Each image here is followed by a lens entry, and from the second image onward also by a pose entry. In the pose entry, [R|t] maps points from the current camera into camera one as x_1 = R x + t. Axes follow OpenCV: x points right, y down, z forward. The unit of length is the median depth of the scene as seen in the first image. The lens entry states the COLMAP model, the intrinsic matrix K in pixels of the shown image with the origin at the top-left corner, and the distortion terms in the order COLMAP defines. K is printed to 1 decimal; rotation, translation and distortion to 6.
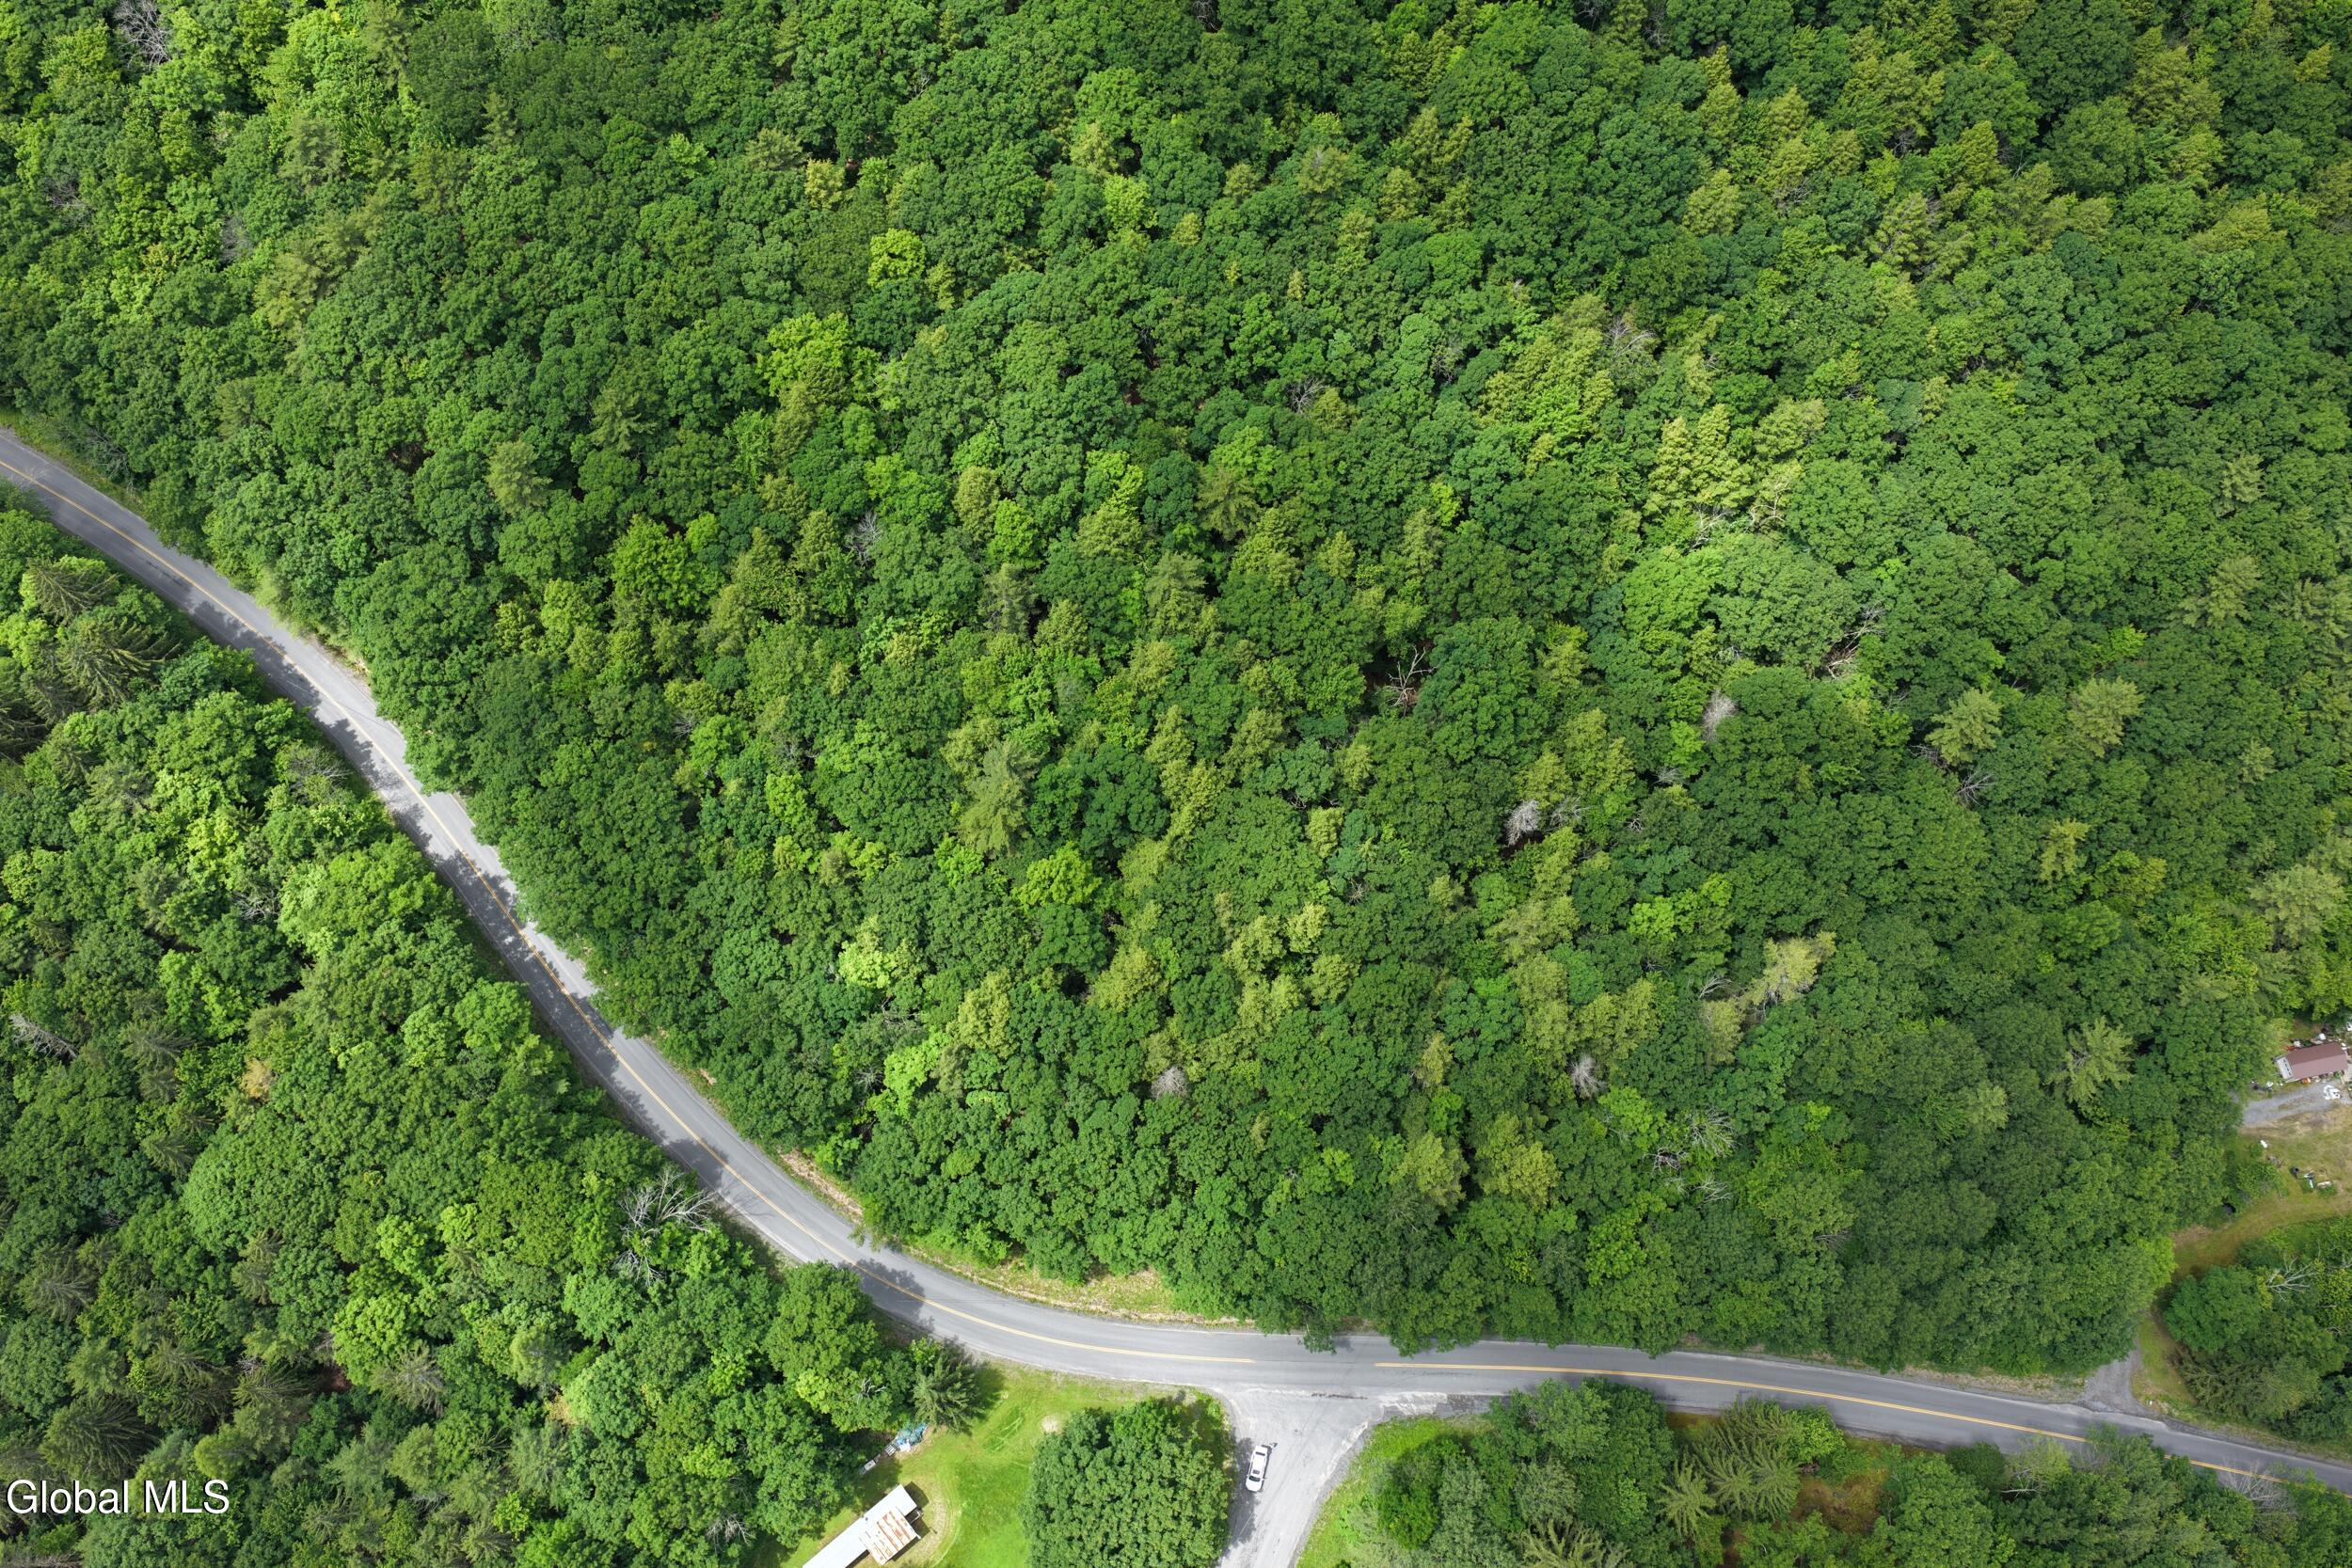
lens RADIAL K [[1938.2, 0, 1177.0], [0, 1938.2, 770.1], [0, 0, 1]] dist [-0.011398, 0.036431]
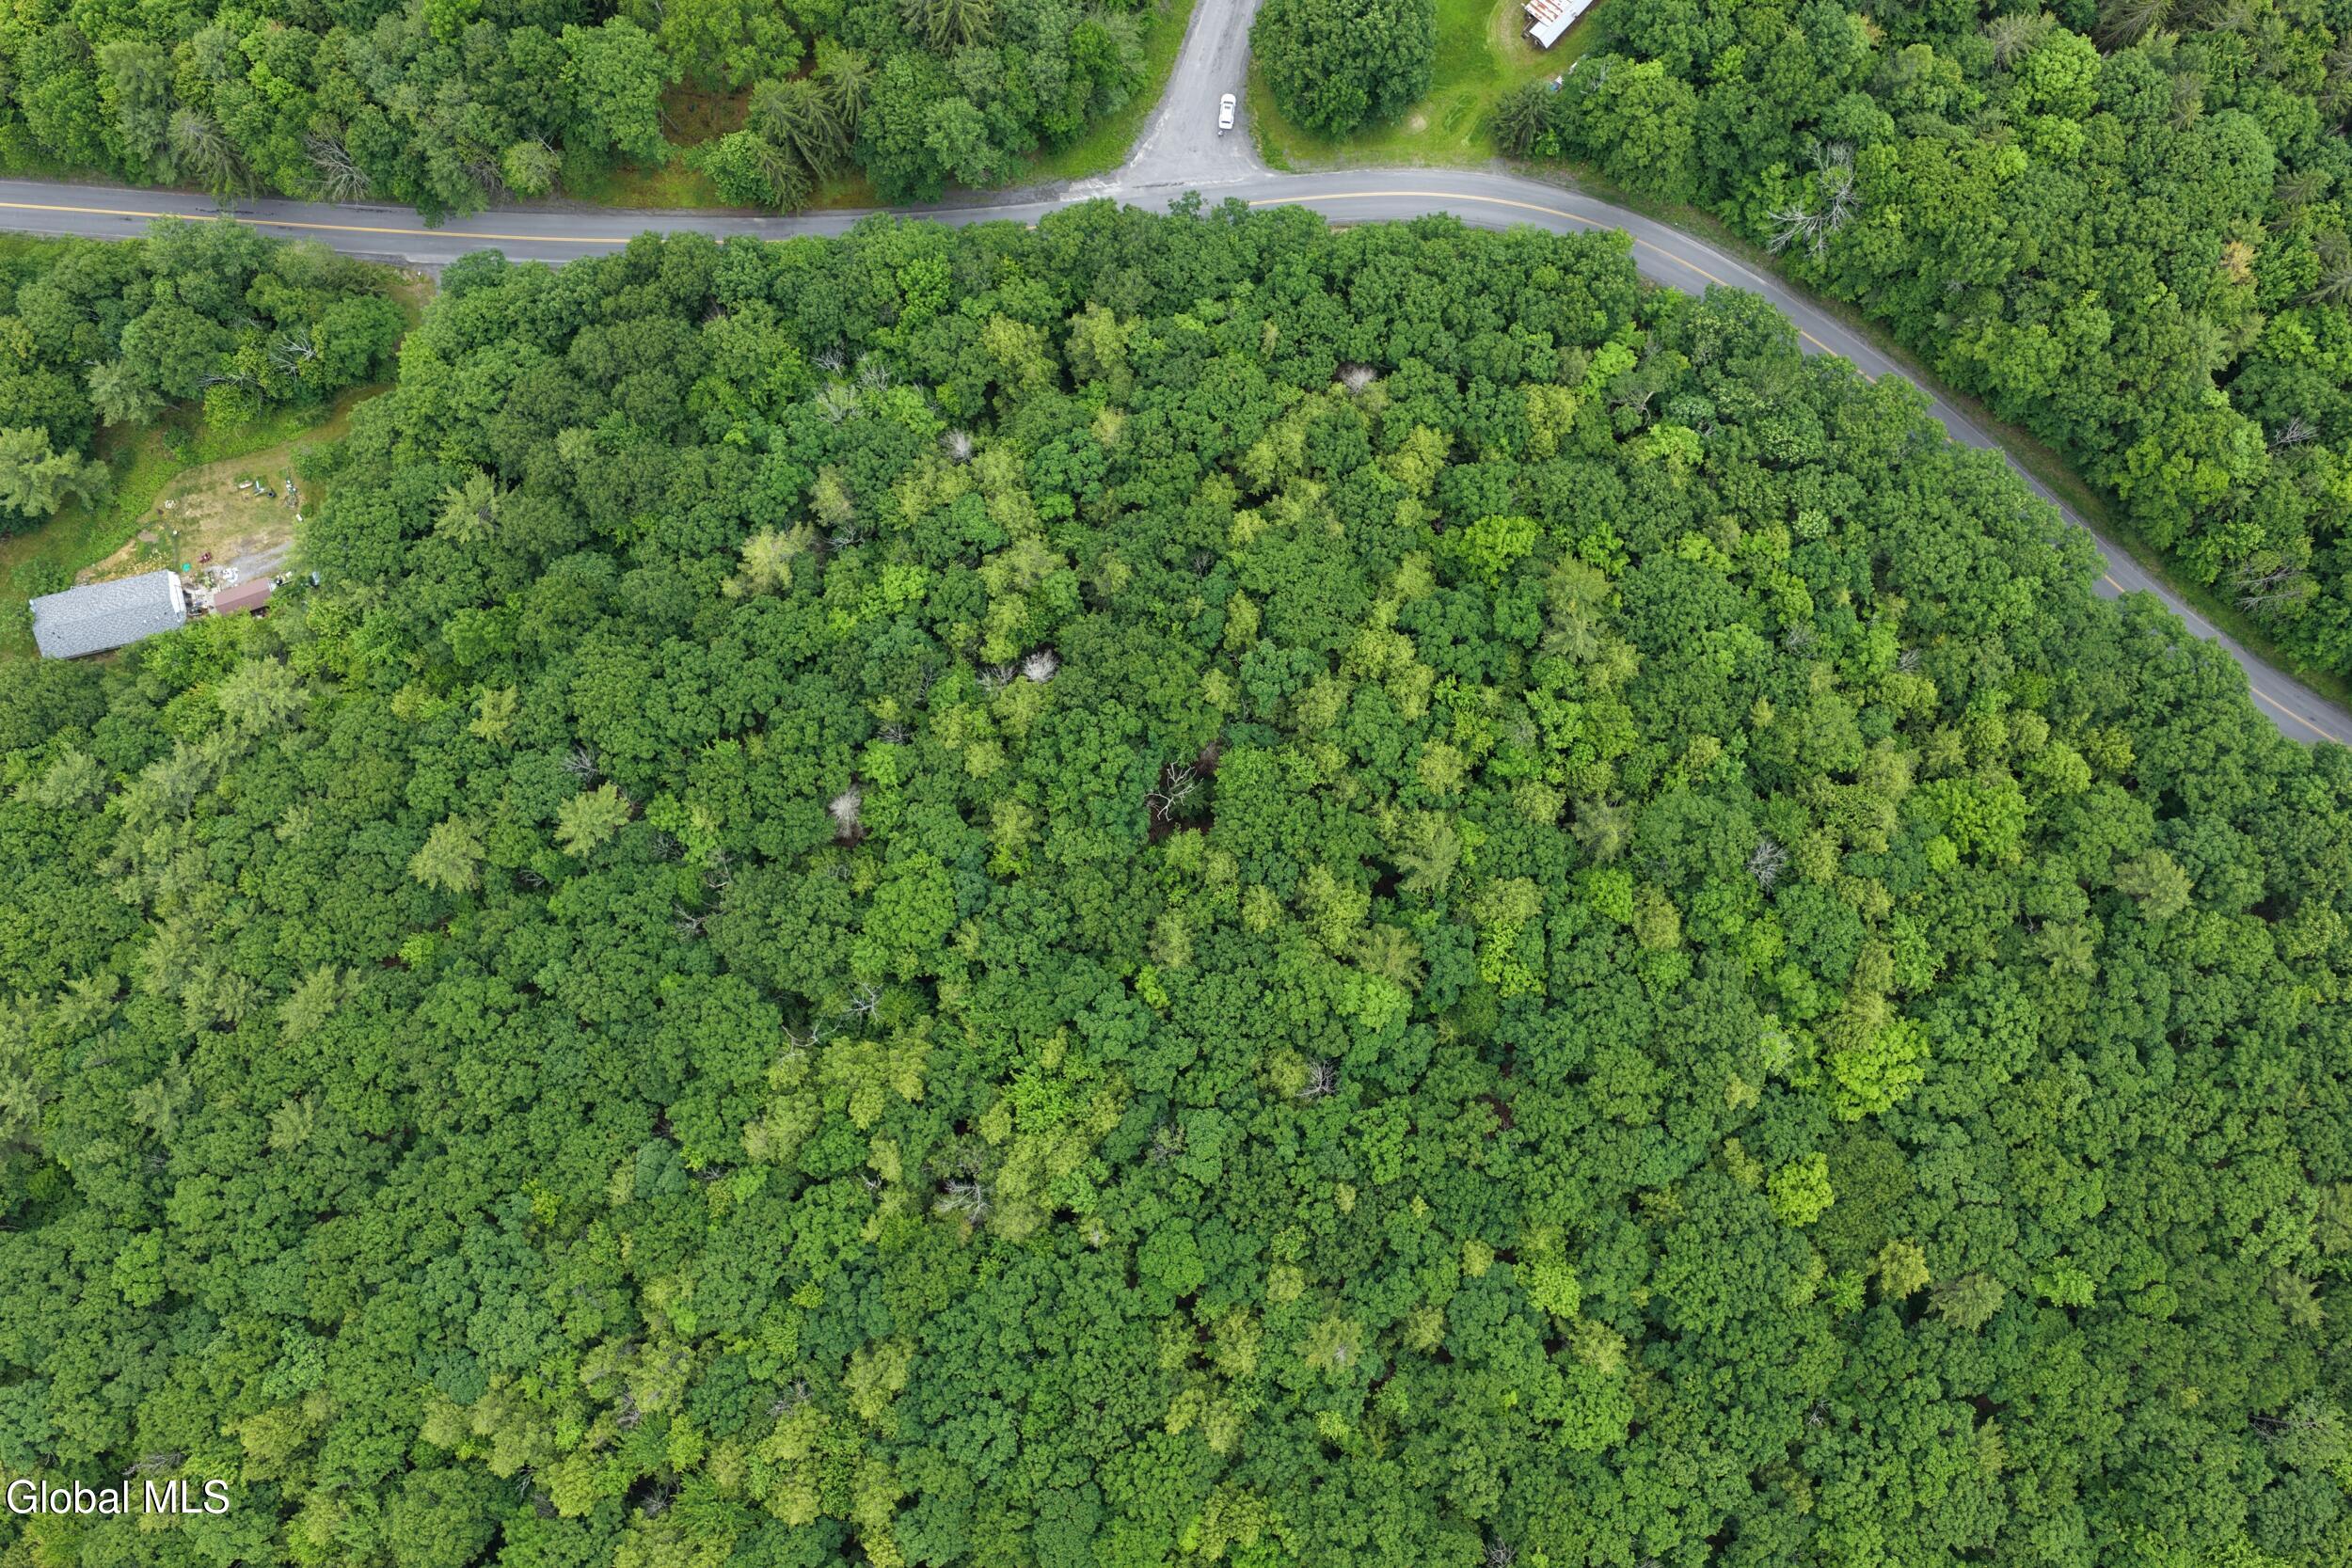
lens RADIAL K [[1938.2, 0, 1186.4], [0, 1938.2, 772.7], [0, 0, 1]] dist [-0.011398, 0.036431]
pose [[-0.992506, 0.122155, -0.003089, 0.114614], [-0.114975, -0.925012, 0.362123, -0.388693], [0.041378, 0.359764, 0.932125, 0.105596]]
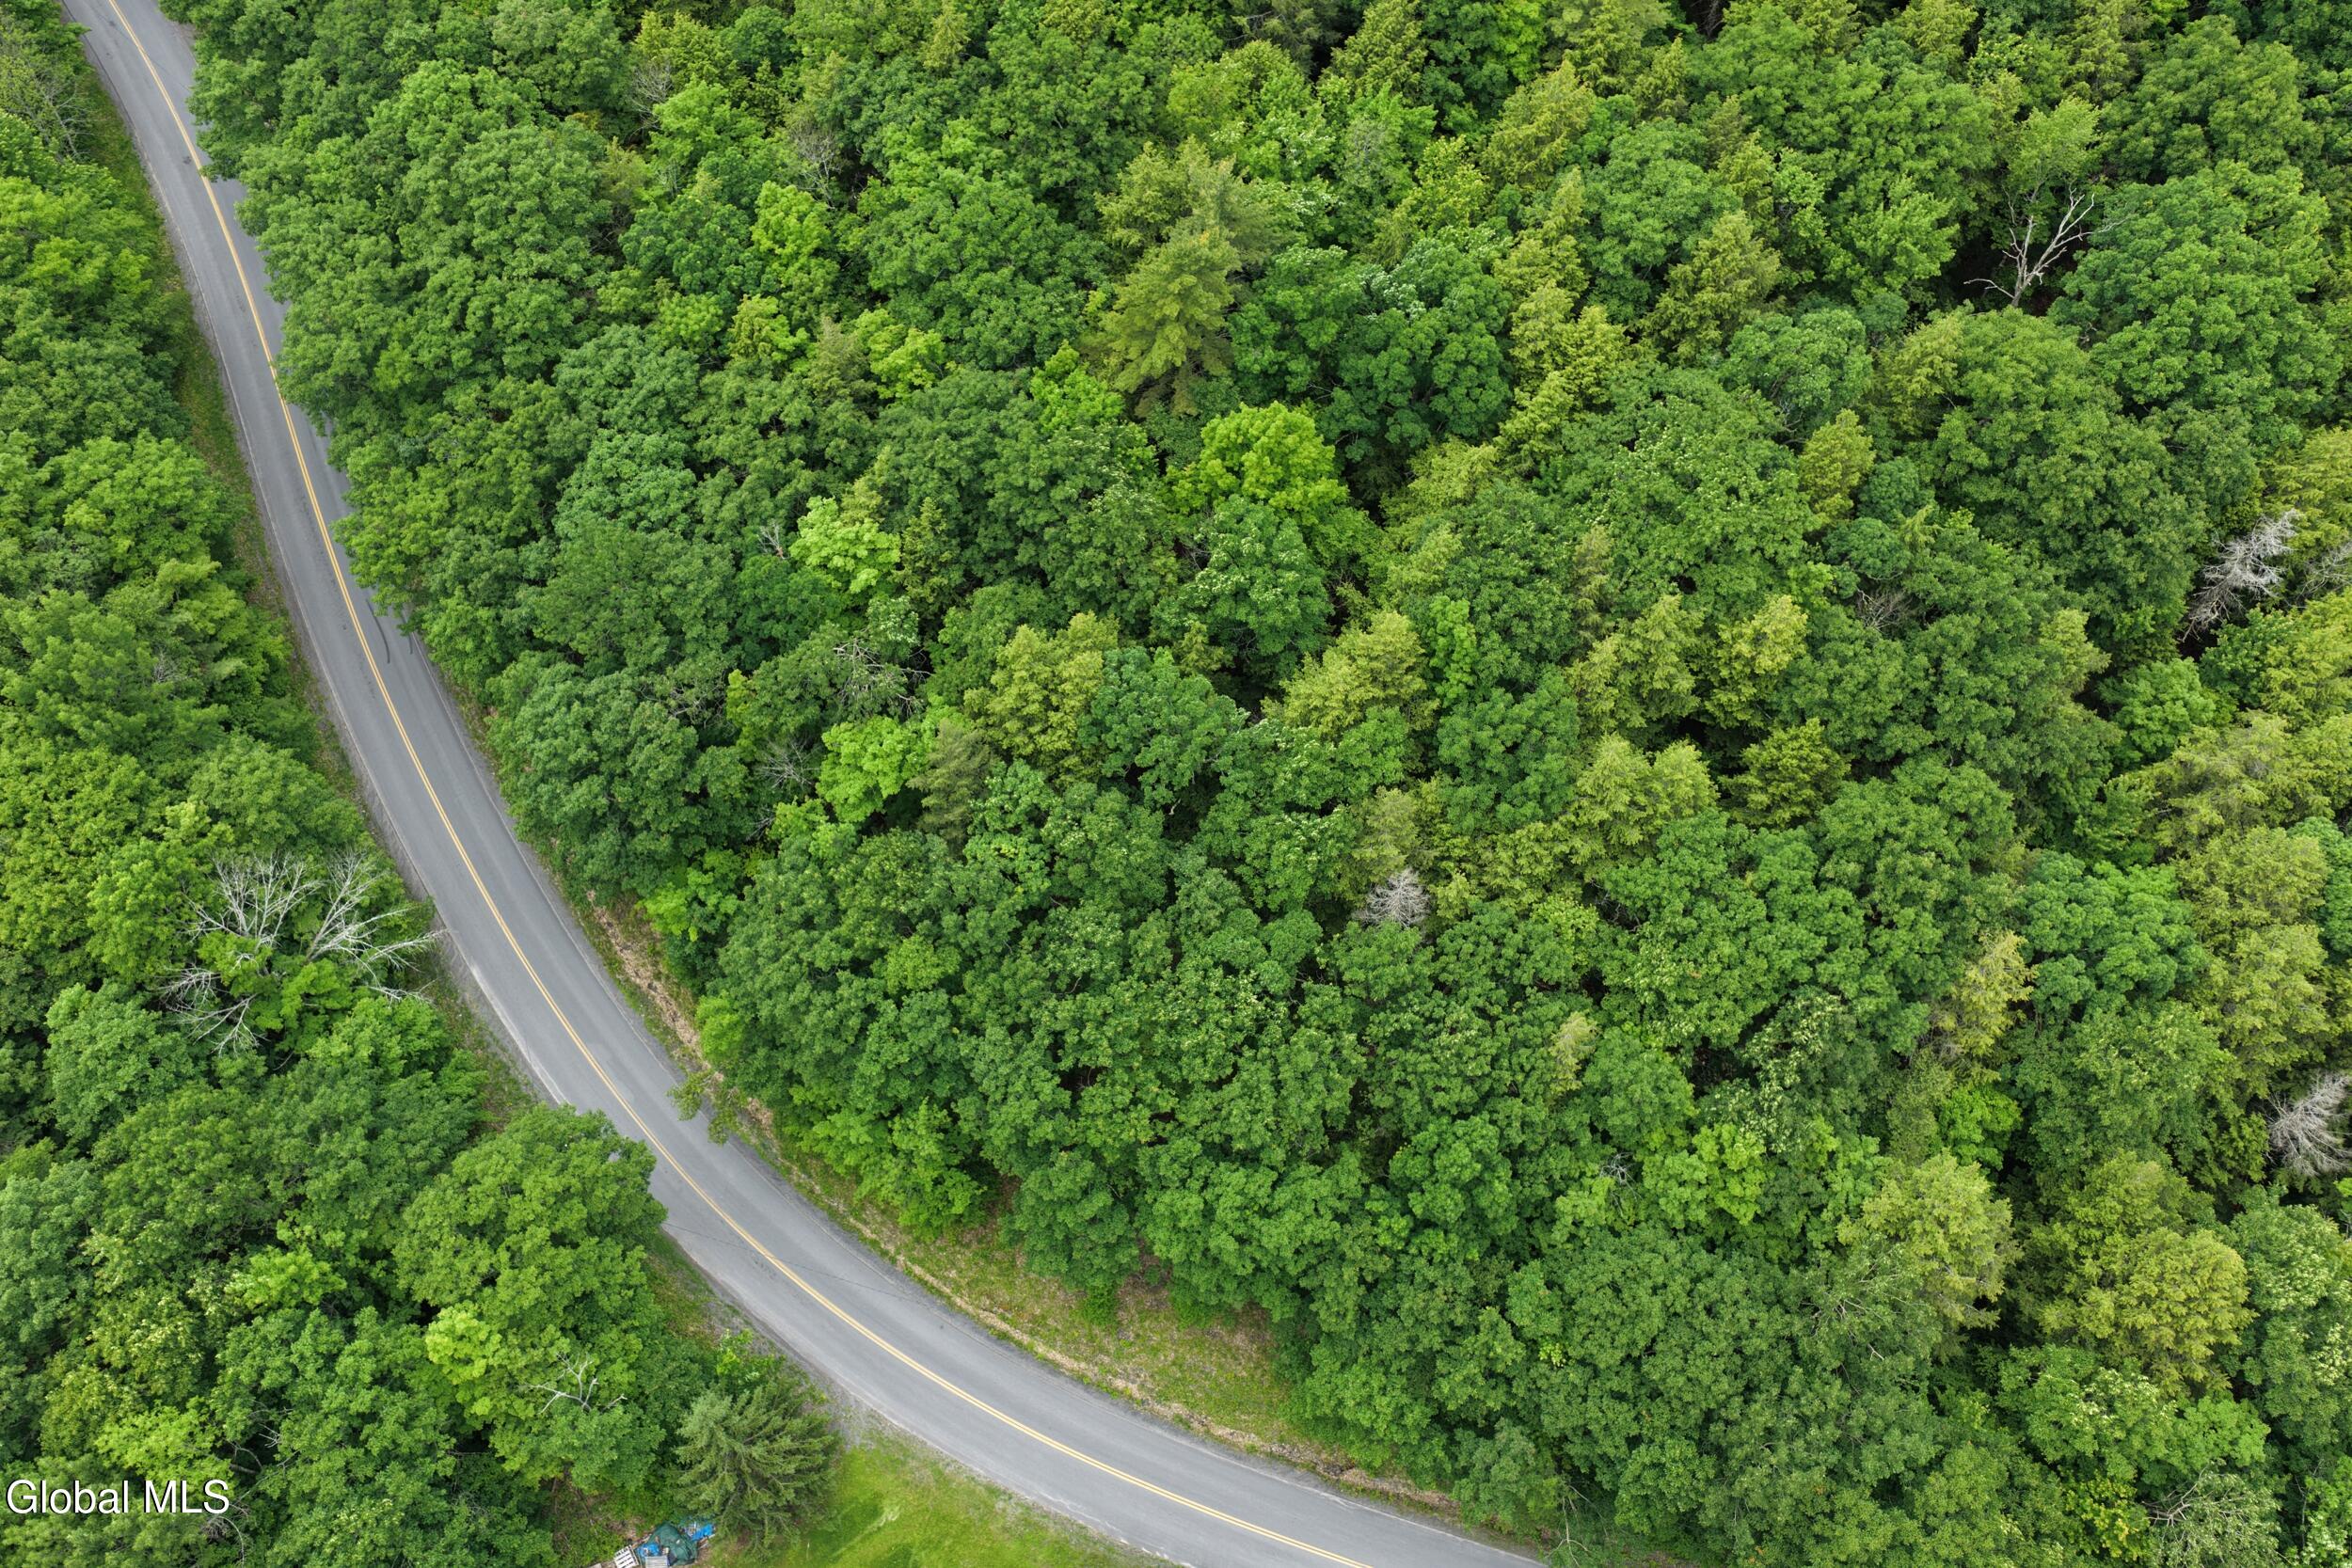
lens RADIAL K [[1938.2, 0, 1177.1], [0, 1938.2, 776.9], [0, 0, 1]] dist [-0.011398, 0.036431]
pose [[0.966891, 0.222384, -0.125168, -0.003109], [-0.239372, 0.960366, -0.142824, 0.204350], [0.088445, 0.168057, 0.981801, 0.521825]]
